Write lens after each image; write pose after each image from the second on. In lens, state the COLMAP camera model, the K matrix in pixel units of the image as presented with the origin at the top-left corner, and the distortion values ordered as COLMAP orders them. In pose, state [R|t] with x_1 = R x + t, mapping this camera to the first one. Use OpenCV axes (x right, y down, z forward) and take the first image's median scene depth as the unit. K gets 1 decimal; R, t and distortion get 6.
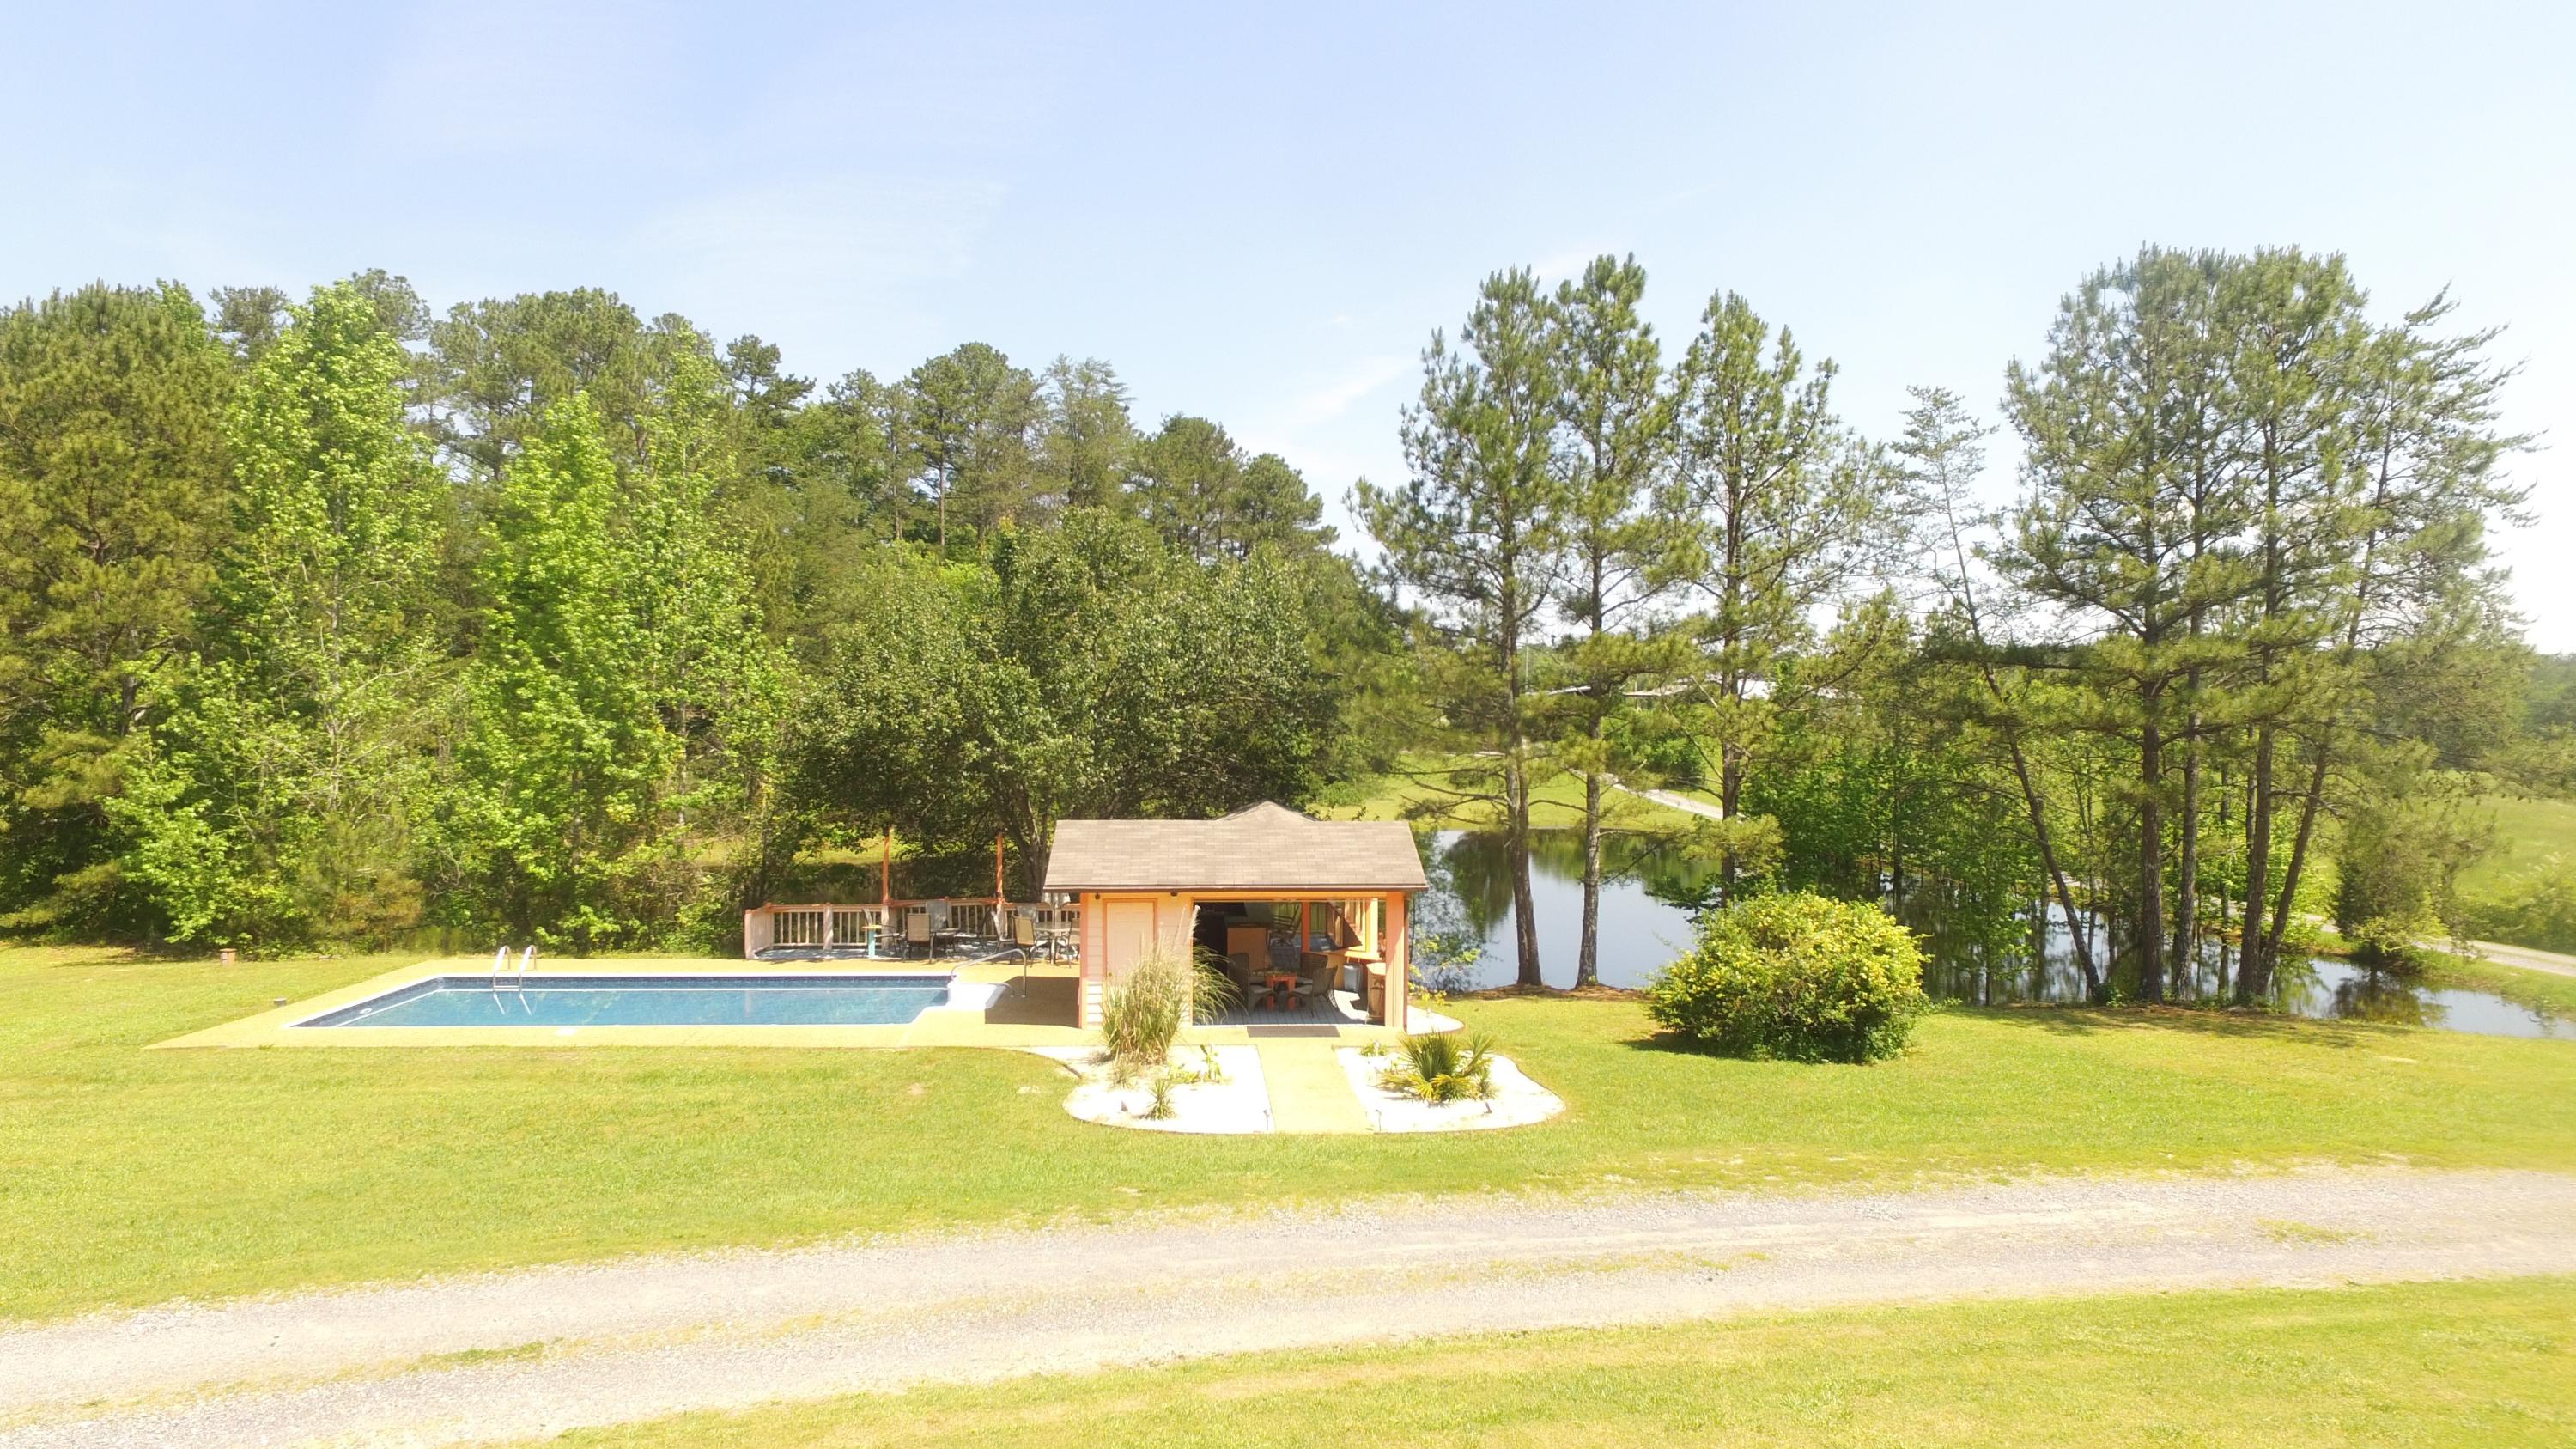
lens RADIAL K [[1498.2, 0, 1289.6], [0, 1498.2, 731.2], [0, 0, 1]] dist [-0.011478, 0.013448]
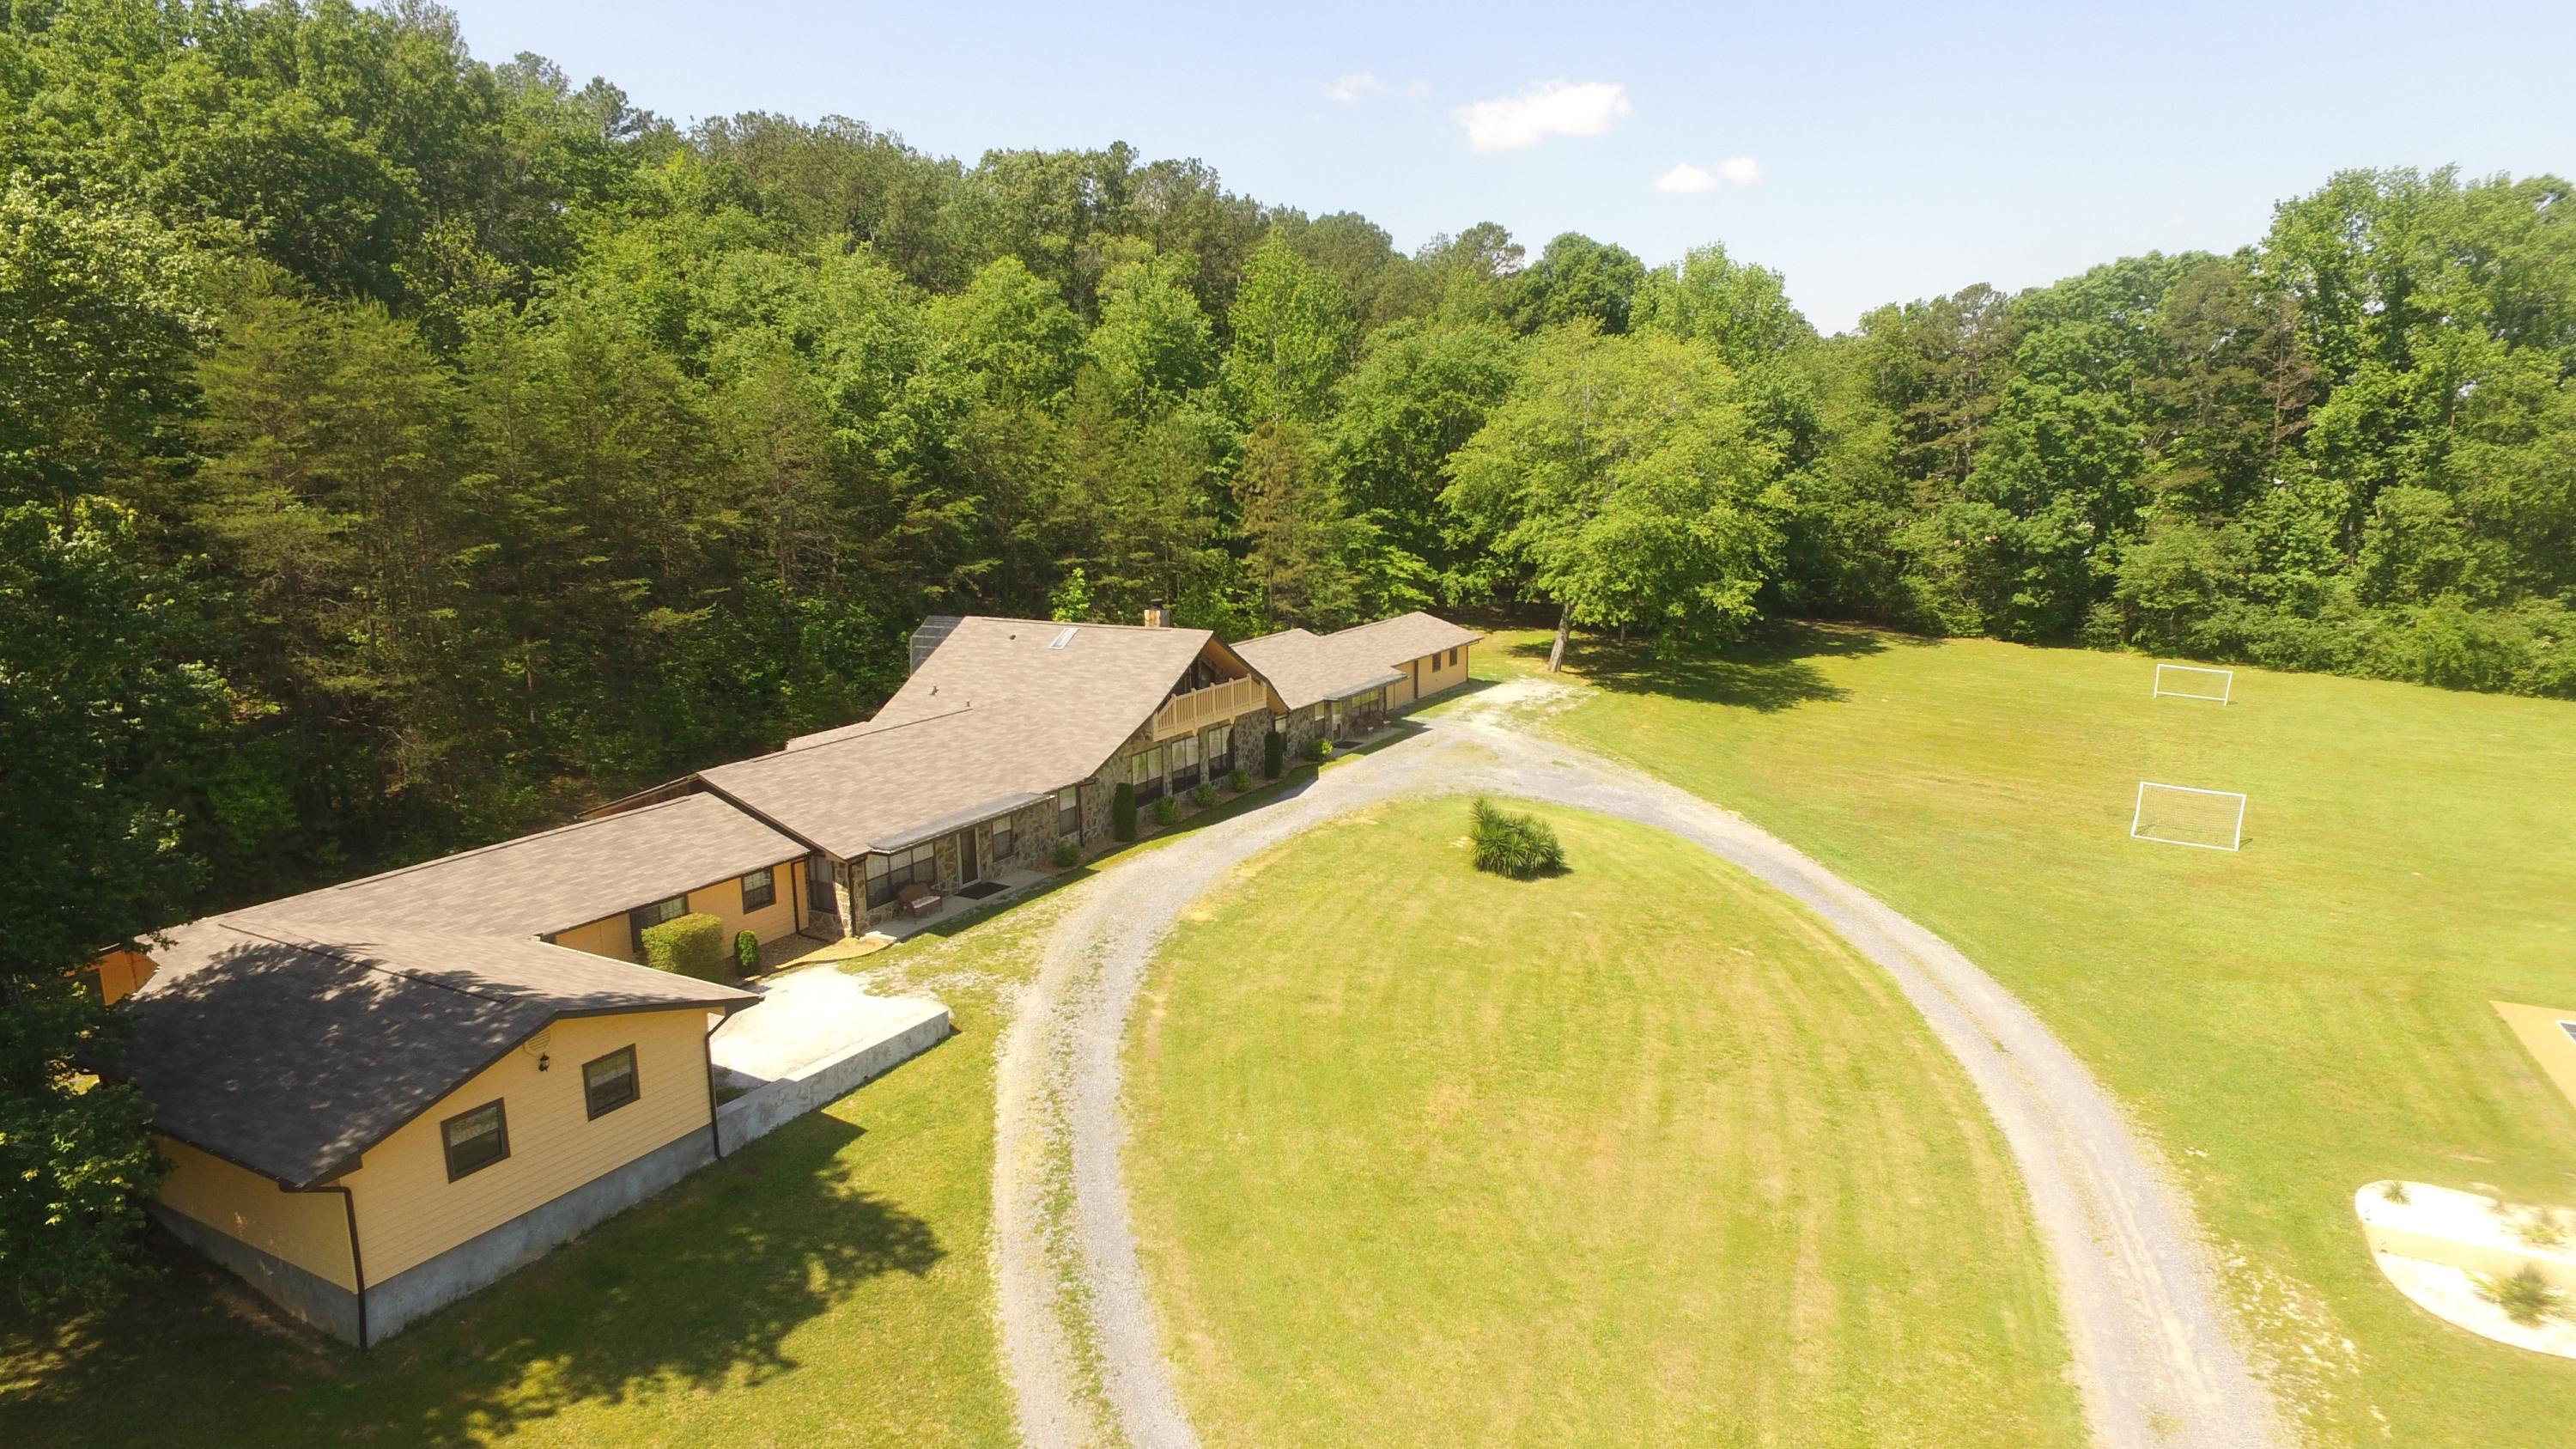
lens RADIAL K [[1498.2, 0, 1289.6], [0, 1498.2, 731.2], [0, 0, 1]] dist [-0.011478, 0.013448]
pose [[-0.476957, 0.174223, -0.861486, 2.318586], [0.003824, 0.980559, 0.196187, -0.746655], [0.878918, 0.090278, -0.468351, 0.763886]]
